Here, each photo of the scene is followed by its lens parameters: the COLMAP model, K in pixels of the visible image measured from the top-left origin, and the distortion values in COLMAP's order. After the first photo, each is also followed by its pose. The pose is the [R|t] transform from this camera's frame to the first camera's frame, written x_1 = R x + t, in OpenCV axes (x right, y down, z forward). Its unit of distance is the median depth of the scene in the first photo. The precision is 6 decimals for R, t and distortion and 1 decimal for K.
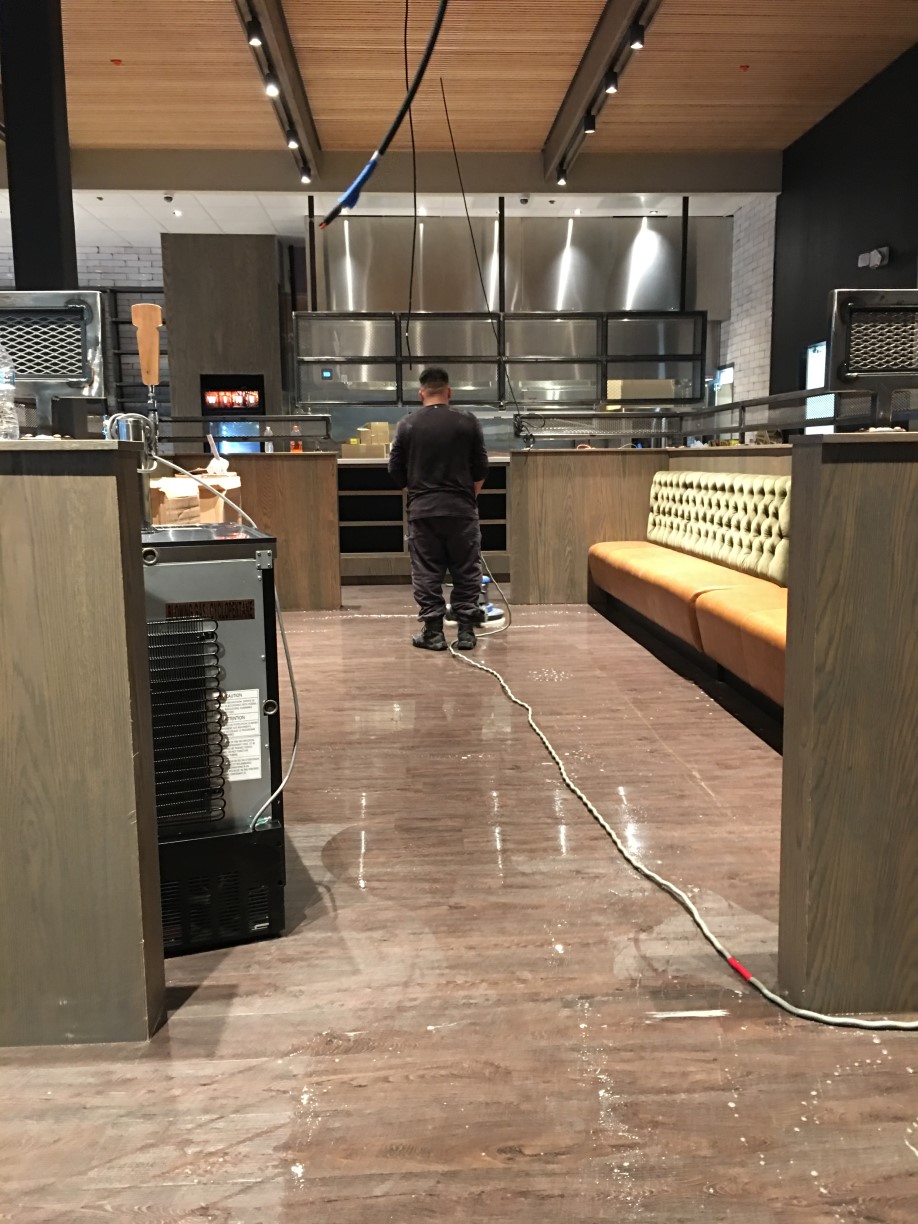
lens RADIAL K [[1030.5, 0, 463.5], [0, 1030.5, 619.1], [0, 0, 1]] dist [0.070306, -0.091203]
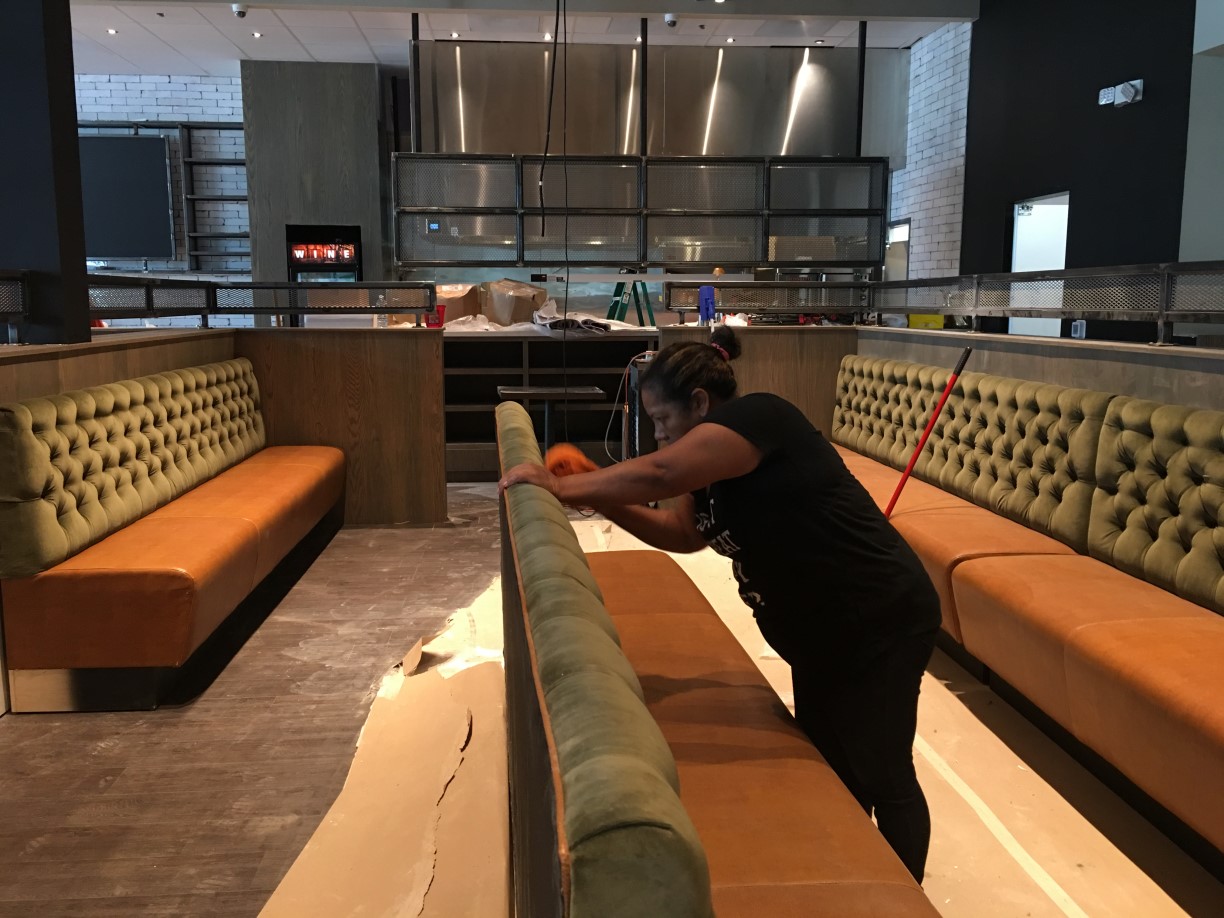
lens RADIAL K [[1030.5, 0, 614.9], [0, 1030.5, 448.5], [0, 0, 1]] dist [0.070306, -0.091203]
pose [[0.999384, 0.001591, 0.035058, -0.014467], [-0.001089, 0.999897, -0.014316, -0.045301], [-0.035077, 0.014269, 0.999283, 0.158539]]
